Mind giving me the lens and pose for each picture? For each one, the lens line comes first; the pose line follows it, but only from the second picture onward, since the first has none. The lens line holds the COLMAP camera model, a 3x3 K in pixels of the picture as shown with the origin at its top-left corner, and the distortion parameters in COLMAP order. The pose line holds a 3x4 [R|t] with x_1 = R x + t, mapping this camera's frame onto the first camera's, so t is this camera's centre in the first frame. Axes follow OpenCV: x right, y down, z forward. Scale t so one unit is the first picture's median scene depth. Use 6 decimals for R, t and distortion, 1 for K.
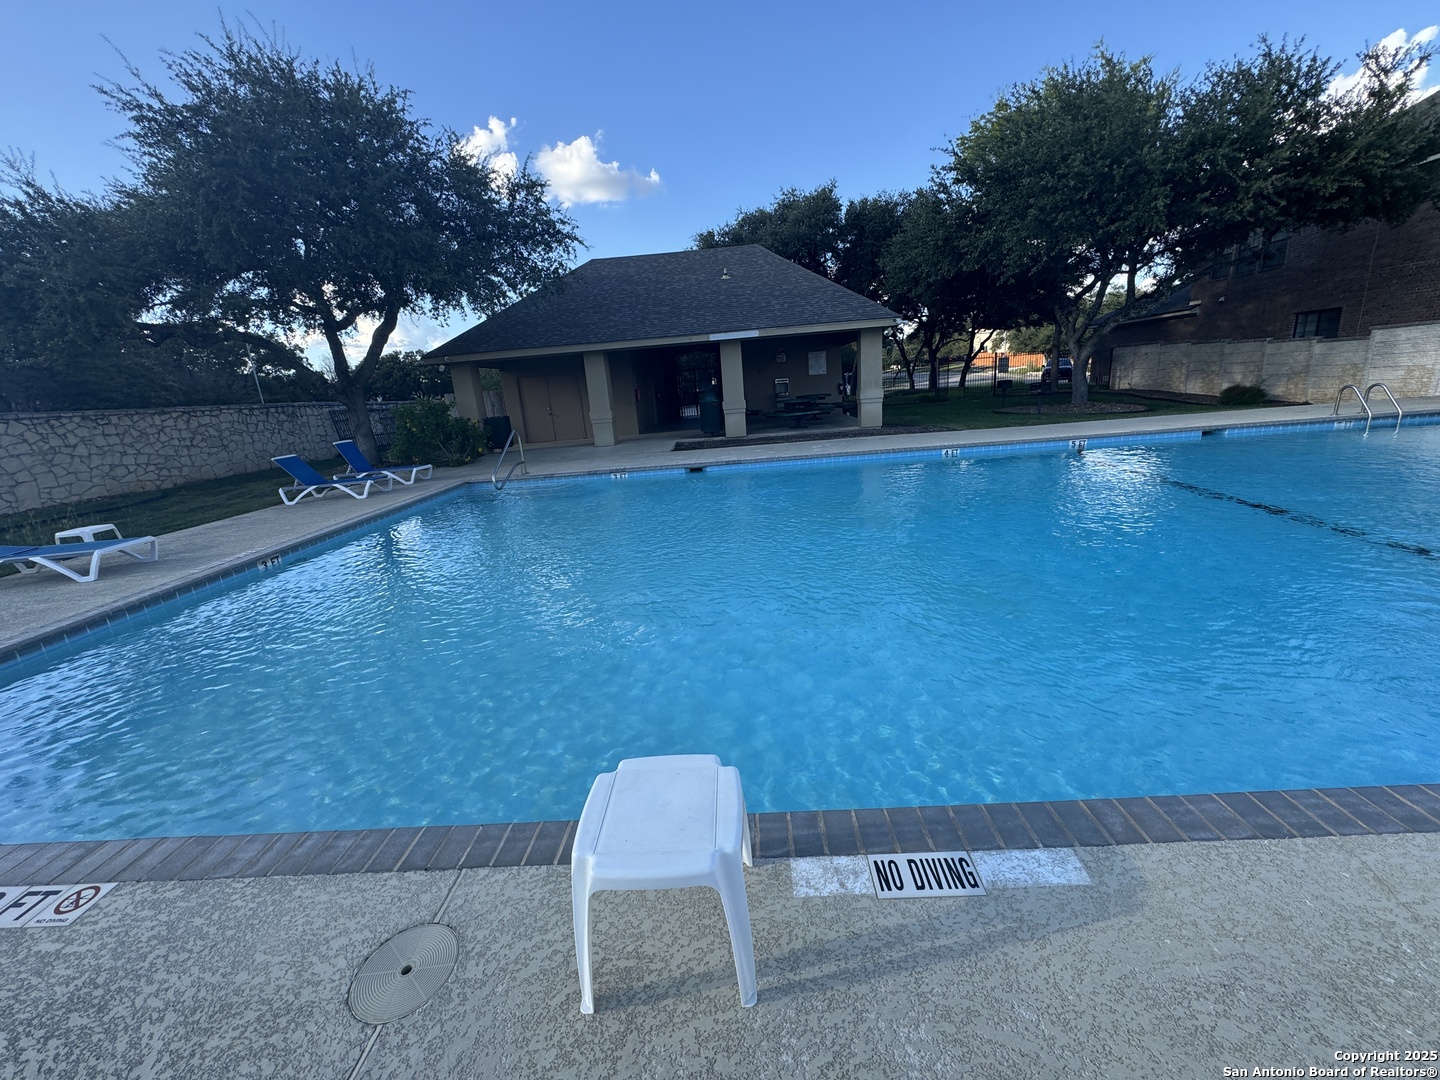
lens RADIAL K [[574.6, 0, 725.3], [0, 574.6, 542.6], [0, 0, 1]] dist [-0.004476, 0.001048]
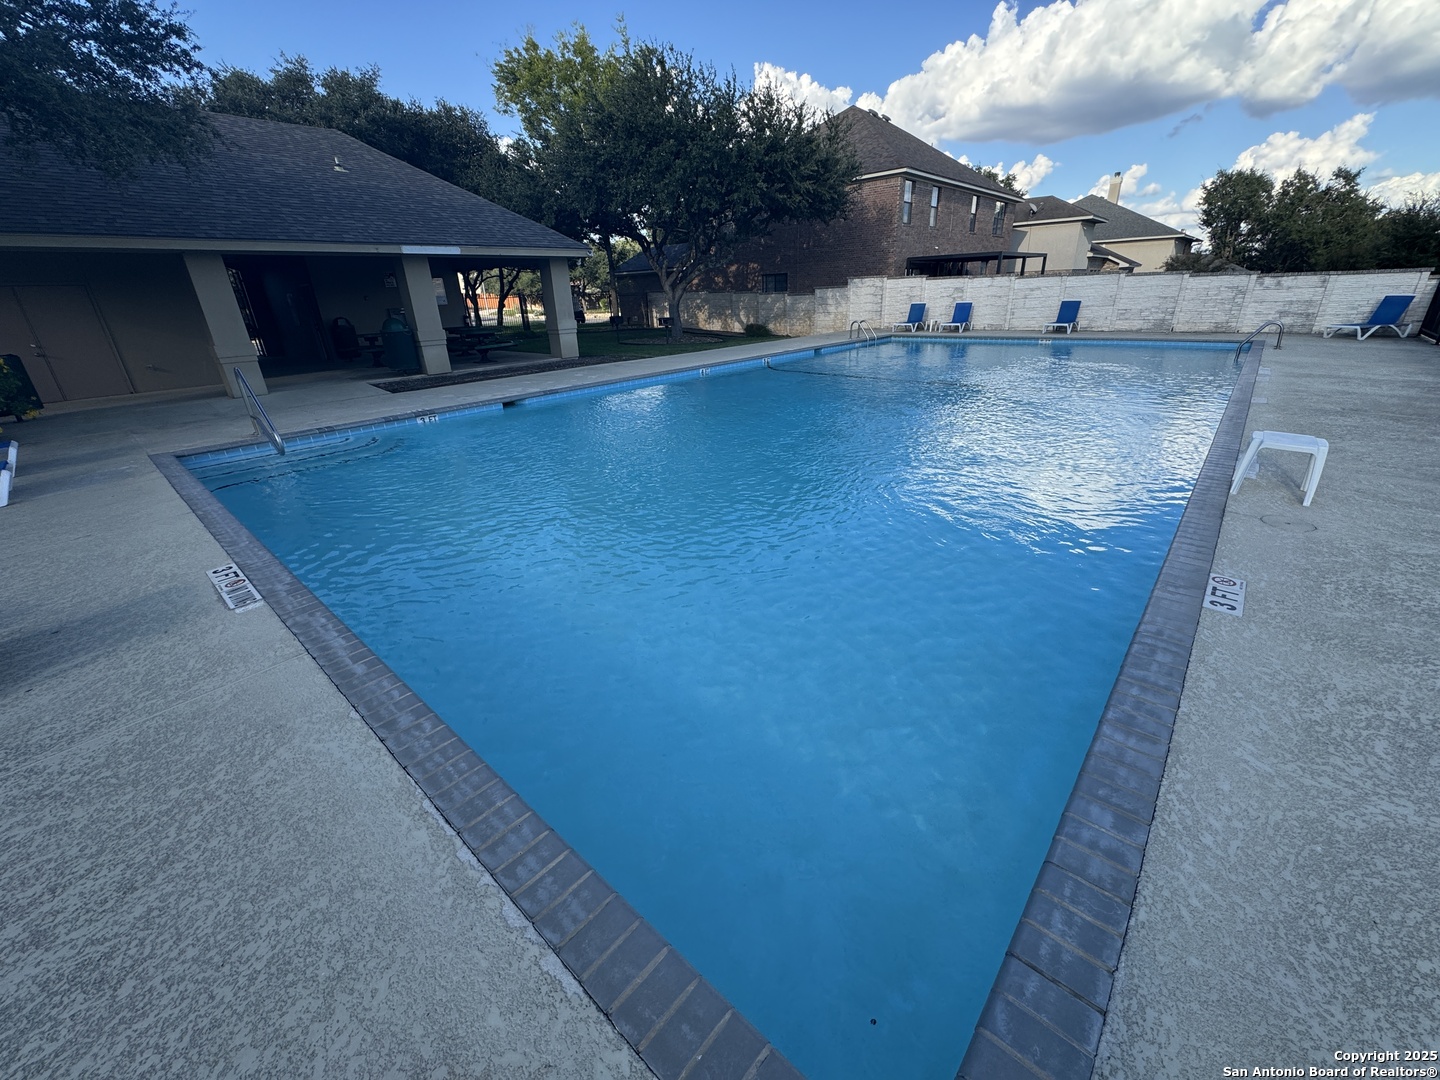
lens RADIAL K [[574.6, 0, 729.0], [0, 574.6, 538.6], [0, 0, 1]] dist [-0.004476, 0.001048]
pose [[0.642226, -0.253749, 0.723296, -0.391843], [0.196287, 0.966595, 0.164817, -0.003585], [-0.740957, 0.036124, 0.670580, 0.117248]]
